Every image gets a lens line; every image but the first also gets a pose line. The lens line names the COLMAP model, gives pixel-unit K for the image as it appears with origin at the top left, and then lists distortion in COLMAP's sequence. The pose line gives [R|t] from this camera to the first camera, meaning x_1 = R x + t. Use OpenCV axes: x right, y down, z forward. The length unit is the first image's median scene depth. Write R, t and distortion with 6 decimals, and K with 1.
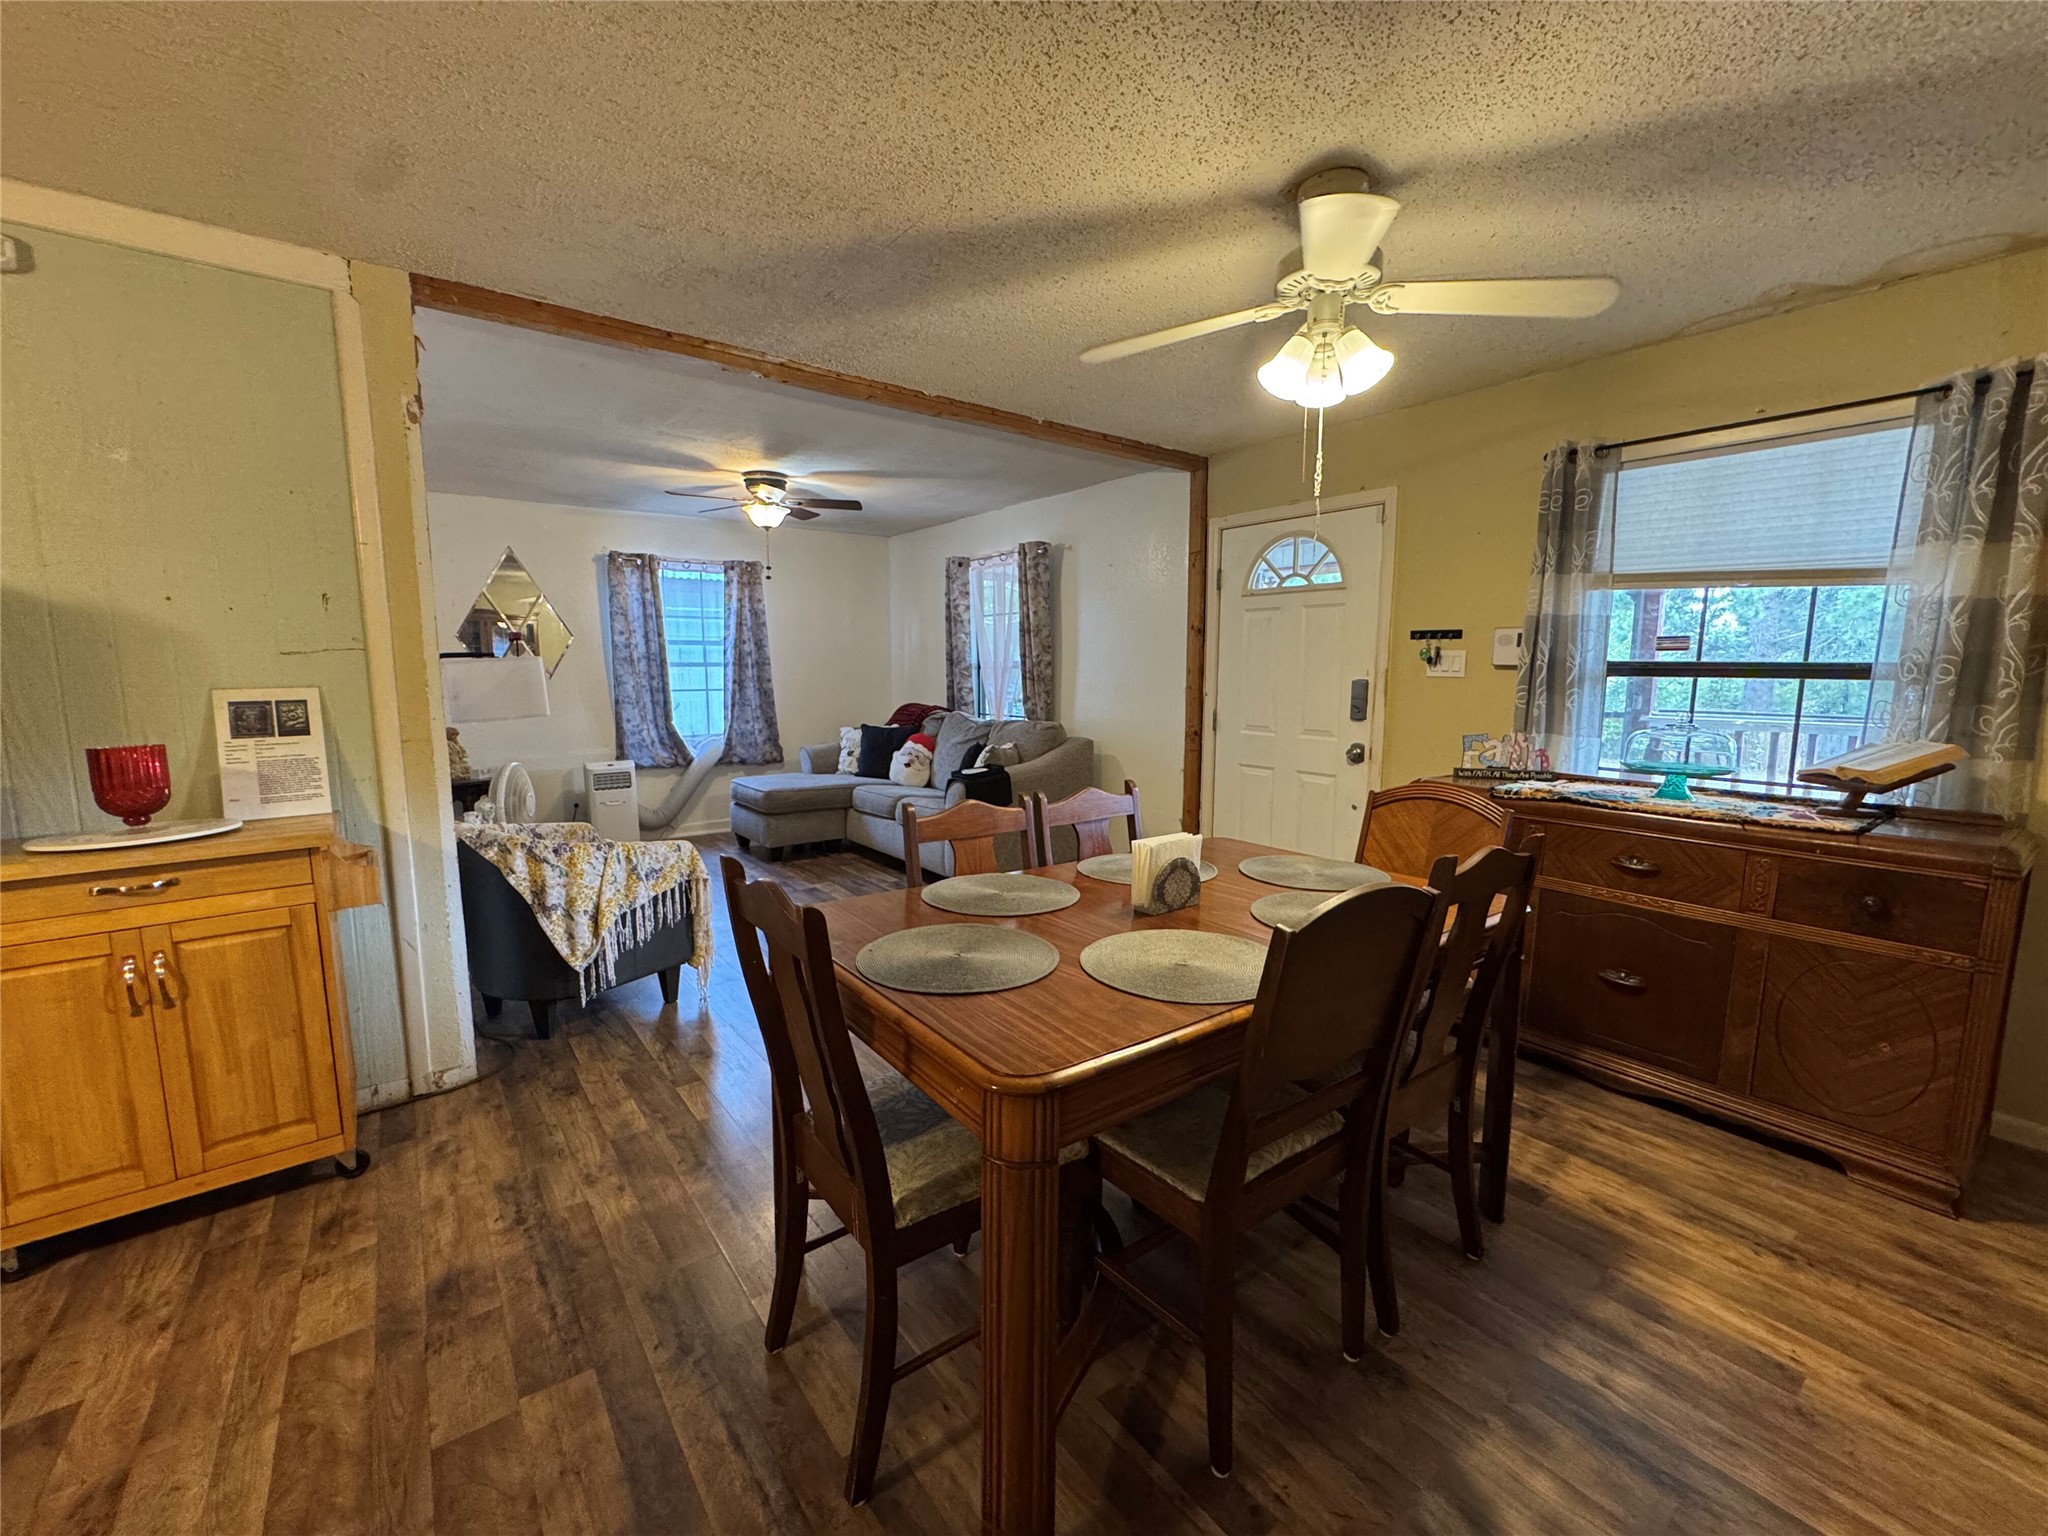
lens RADIAL K [[817.1, 0, 1021.7], [0, 817.1, 768.0], [0, 0, 1]] dist [-0.004313, 0.000784]
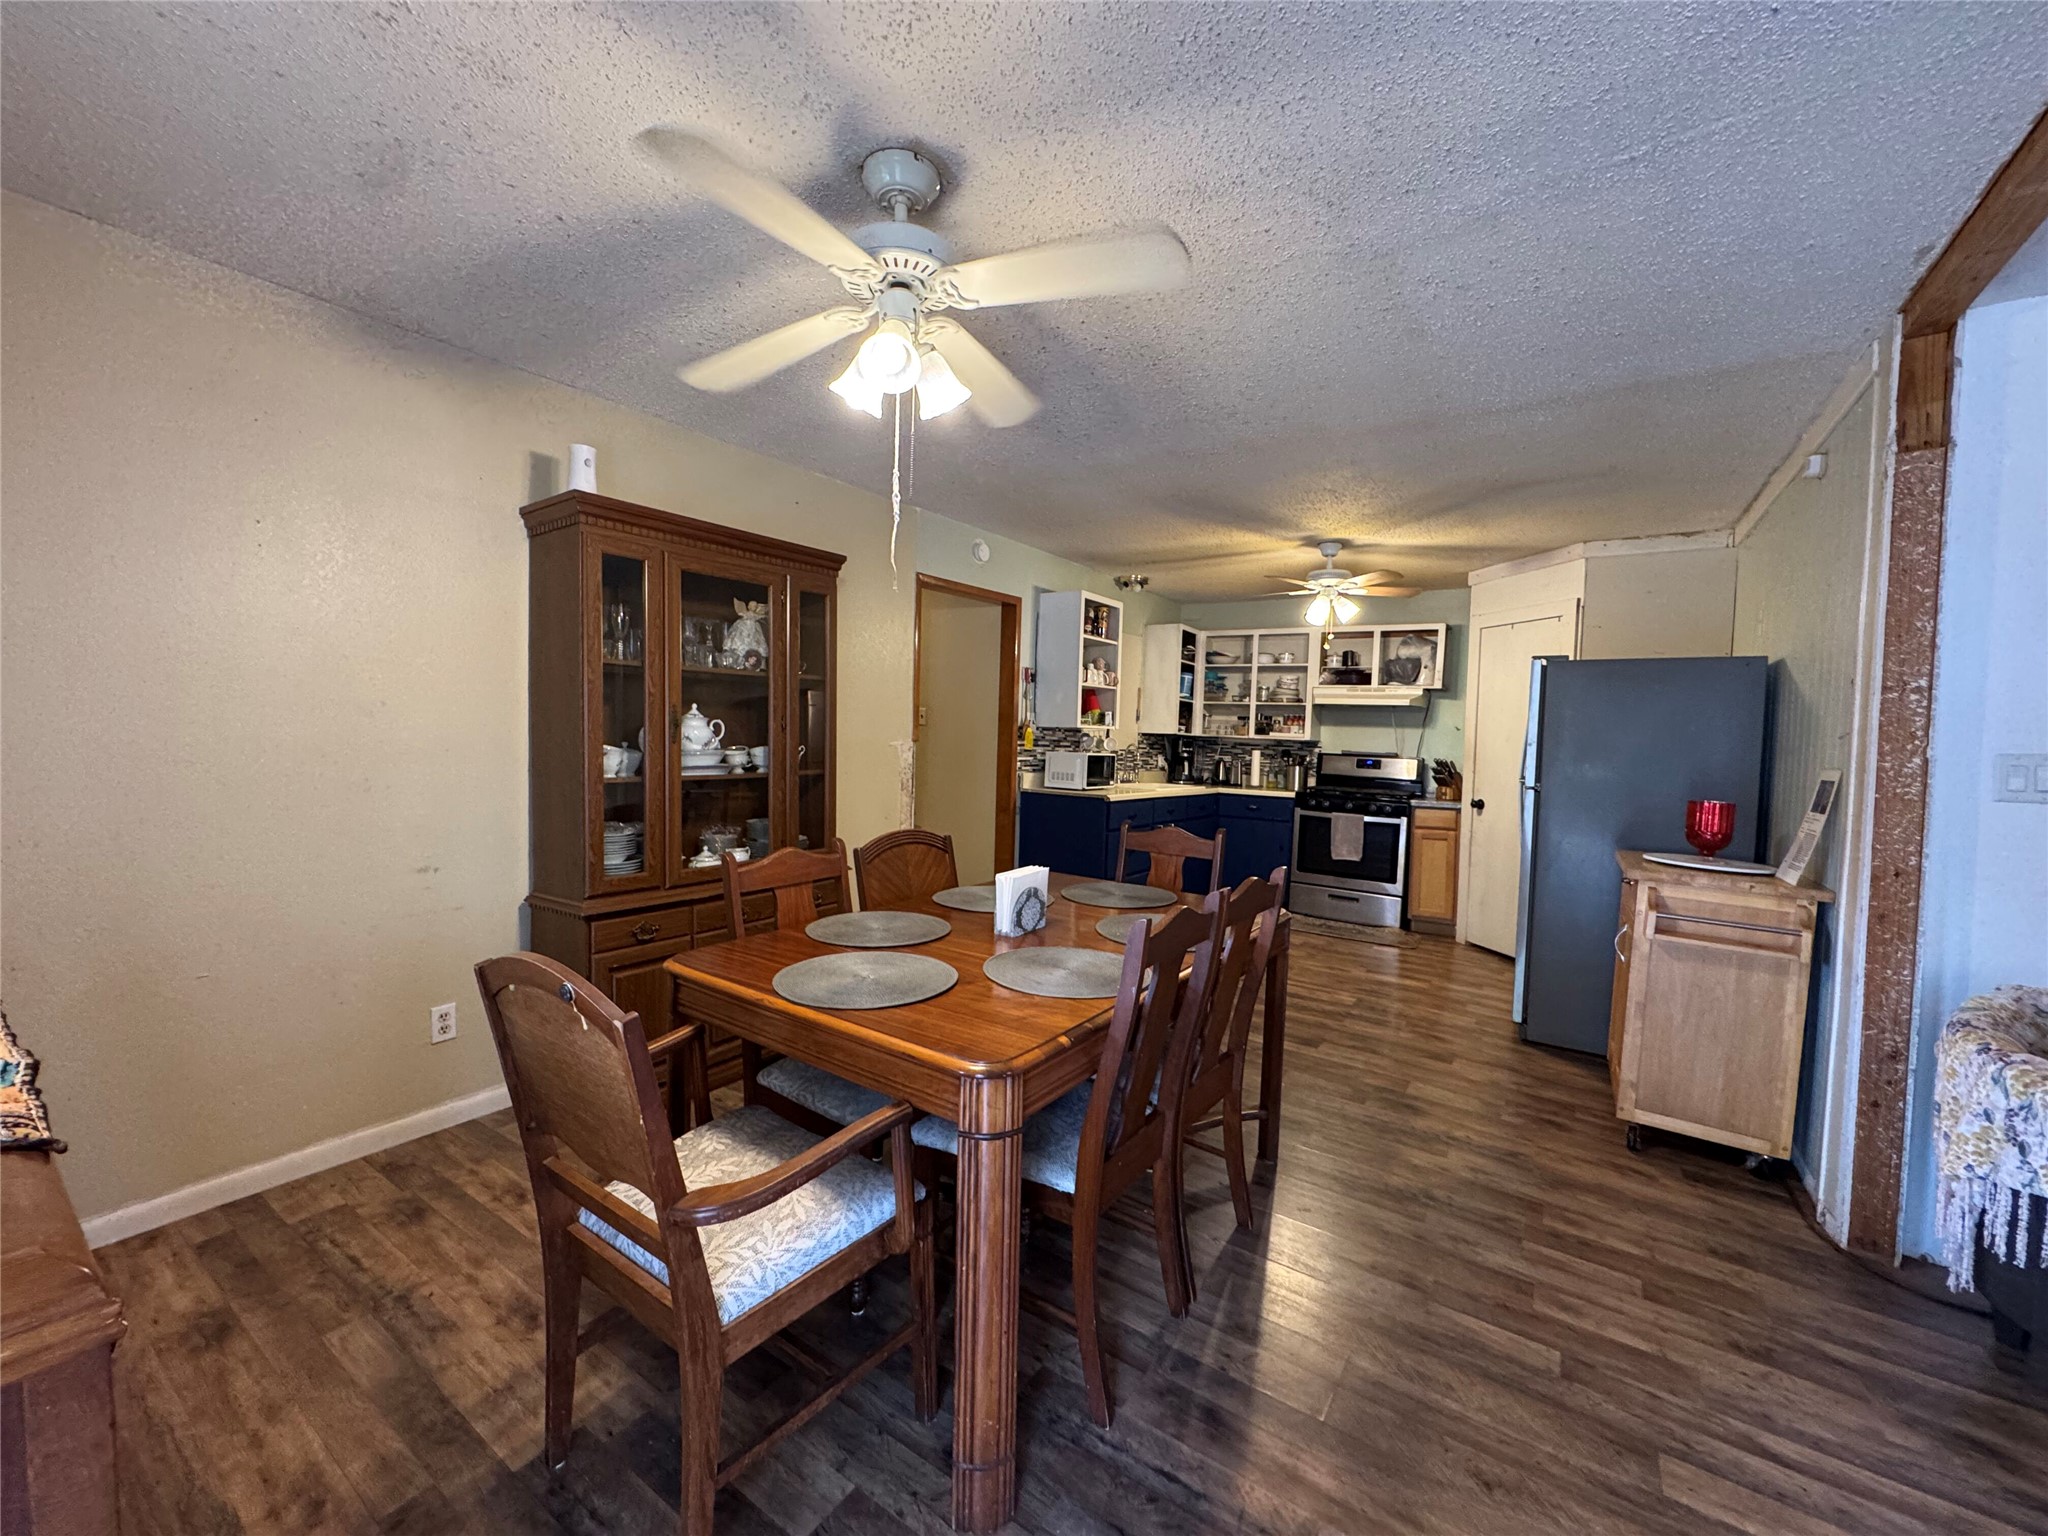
lens RADIAL K [[817.1, 0, 1021.7], [0, 817.1, 768.0], [0, 0, 1]] dist [-0.004313, 0.000784]
pose [[-0.949333, -0.013802, -0.313968, 0.181833], [-0.067615, 0.984609, 0.161163, -0.082244], [0.306911, 0.174226, -0.935655, 0.684247]]
